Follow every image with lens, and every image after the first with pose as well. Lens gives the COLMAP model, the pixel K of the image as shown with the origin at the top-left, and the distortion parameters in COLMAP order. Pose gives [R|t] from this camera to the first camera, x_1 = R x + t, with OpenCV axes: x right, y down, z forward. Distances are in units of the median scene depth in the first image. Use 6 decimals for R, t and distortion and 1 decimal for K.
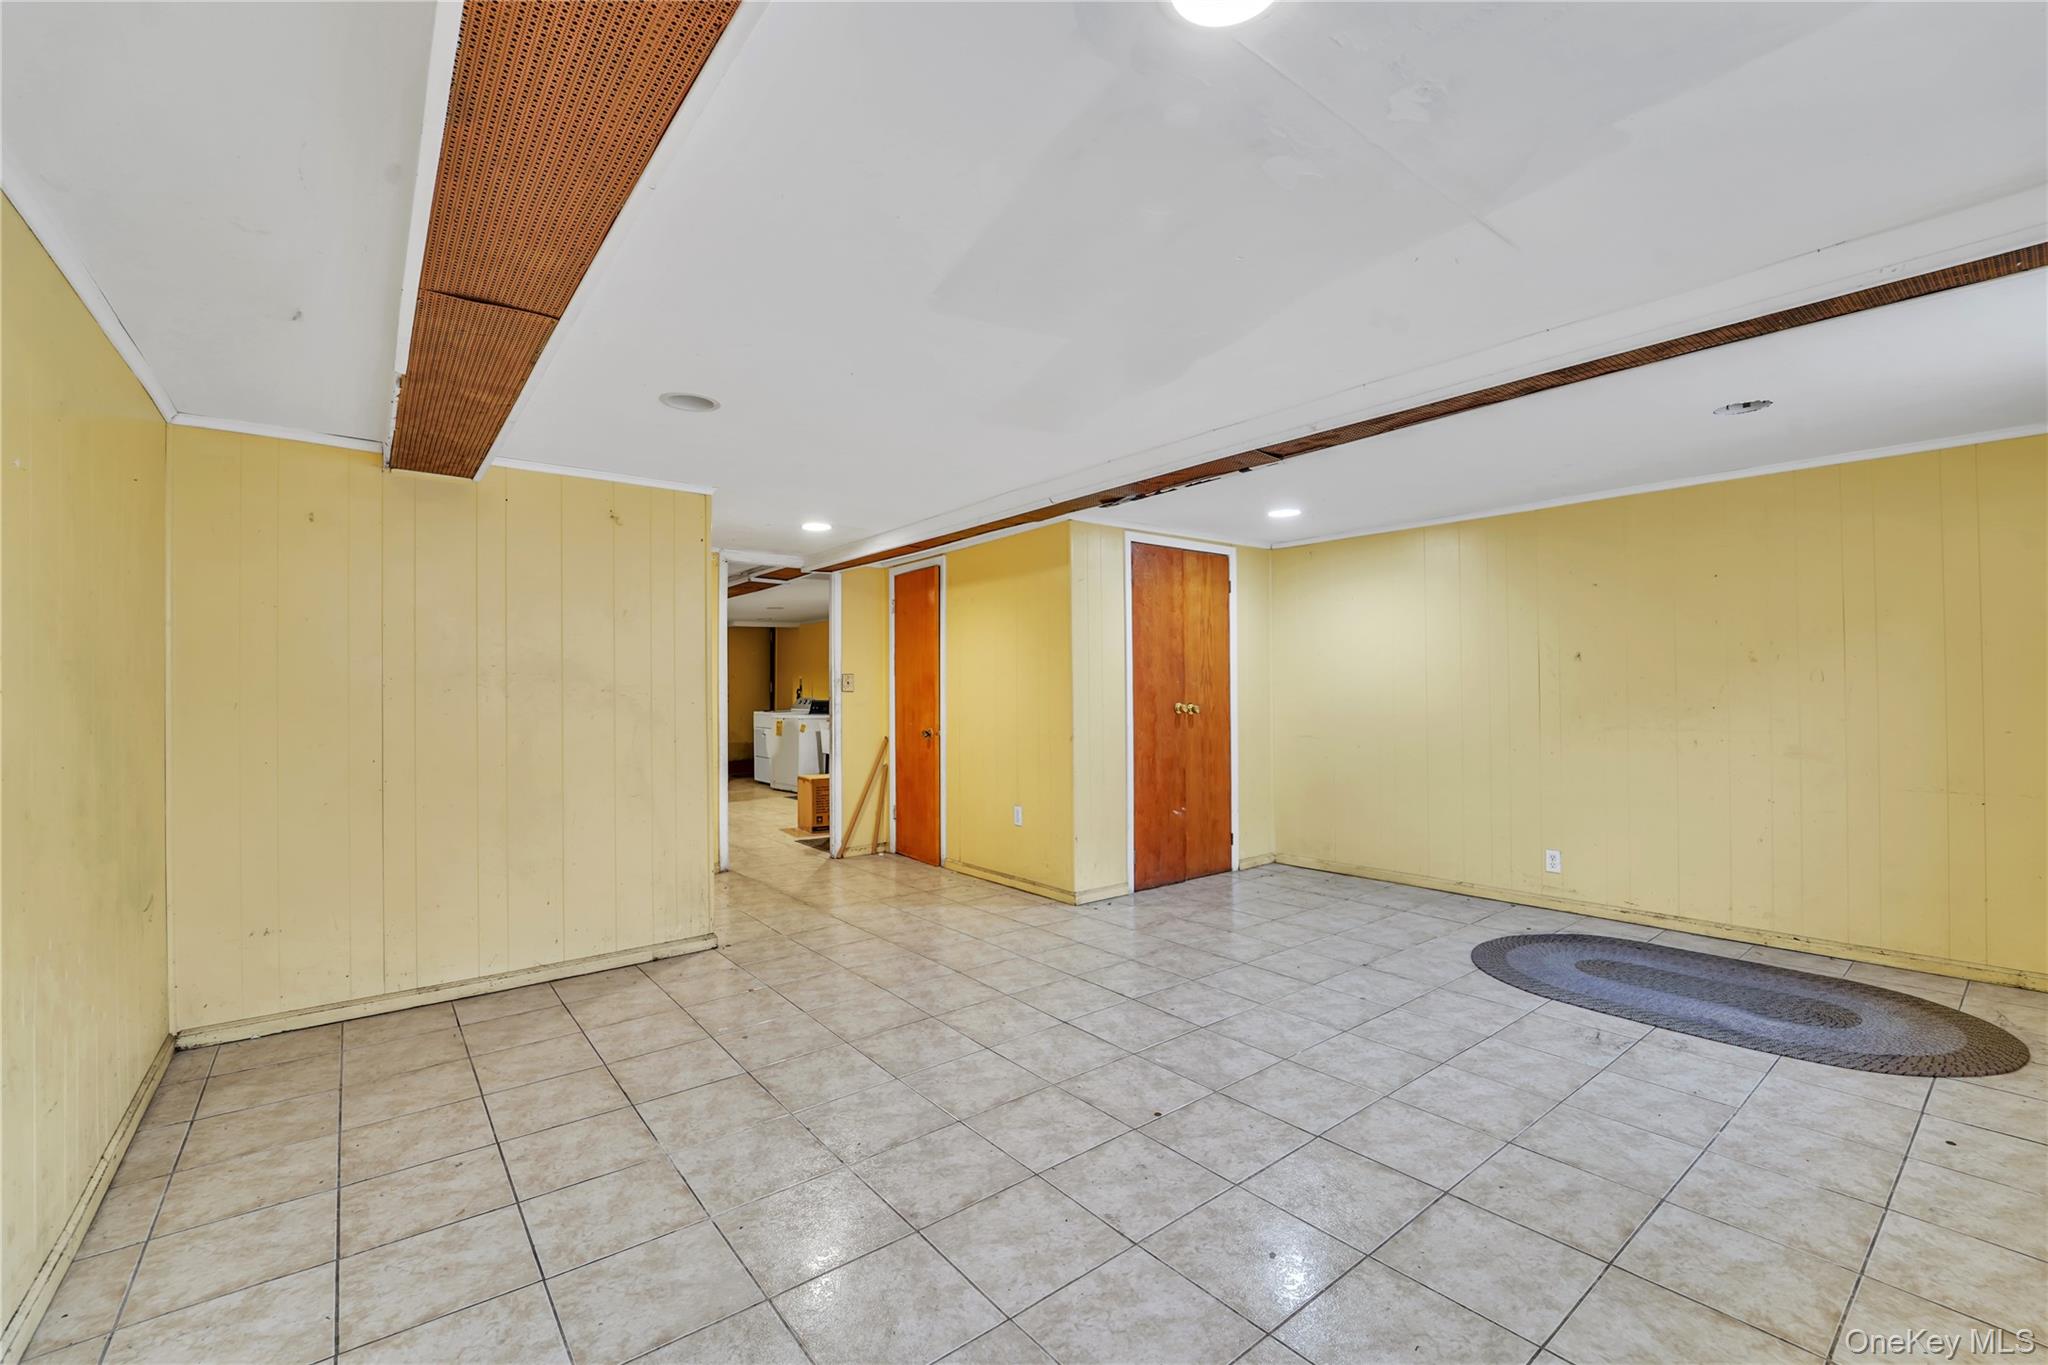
lens RADIAL K [[858.1, 0, 1024.2], [0, 858.1, 682.9], [0, 0, 1]] dist [-0.004254, -0.000443]
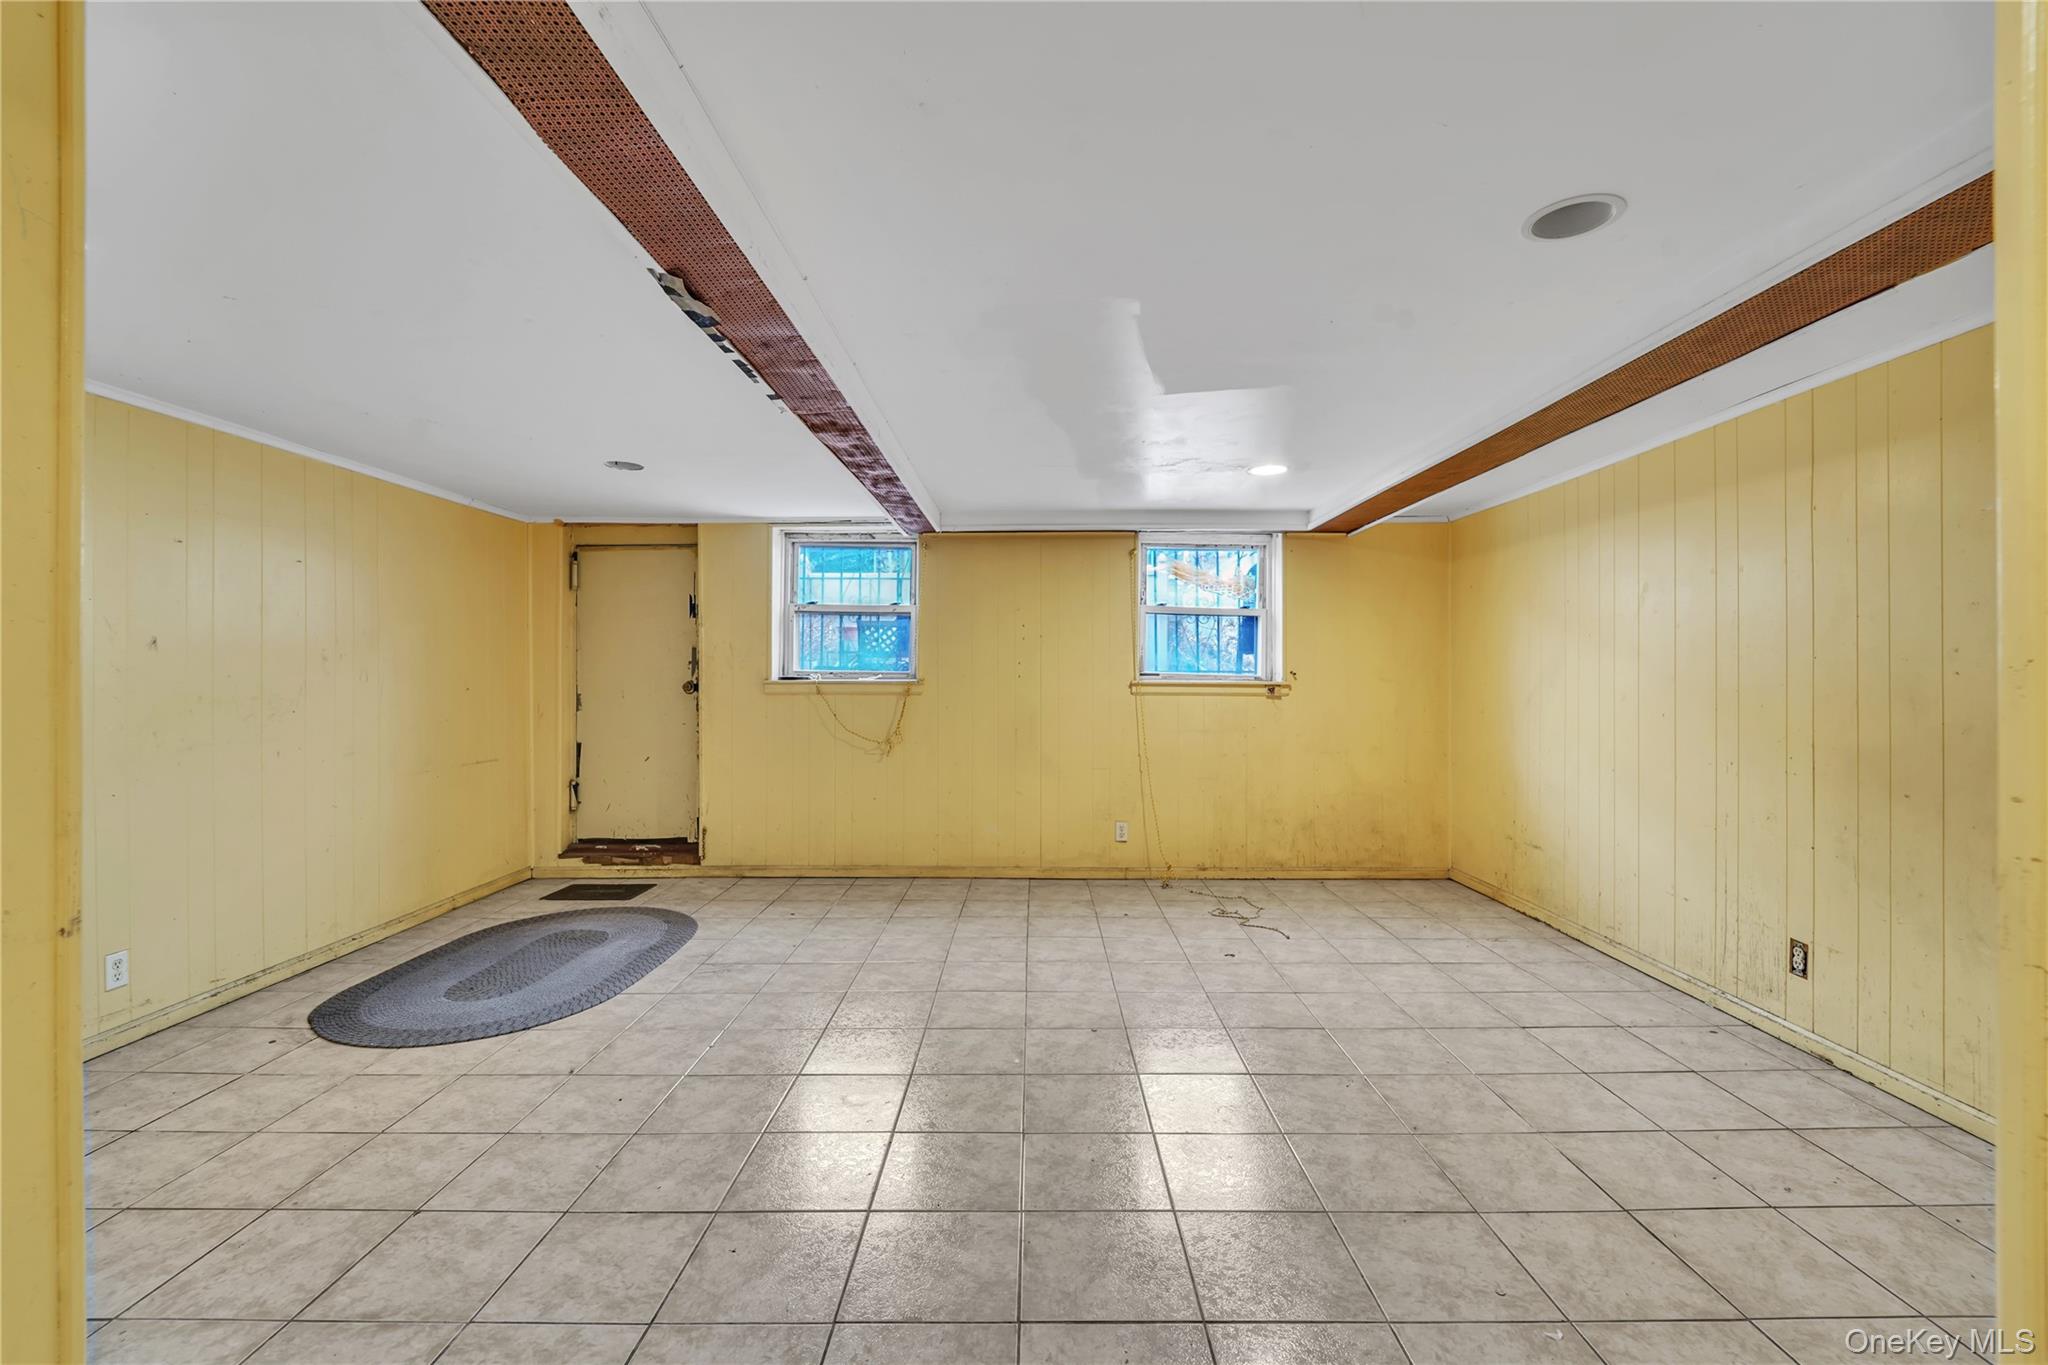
lens RADIAL K [[858.1, 0, 1027.7], [0, 858.1, 683.6], [0, 0, 1]] dist [-0.004254, -0.000443]
pose [[-0.778489, 0.006709, 0.627623, -0.368562], [0.005288, 0.999977, -0.004129, 0.008401], [-0.627636, 0.000104, -0.778507, 1.368744]]
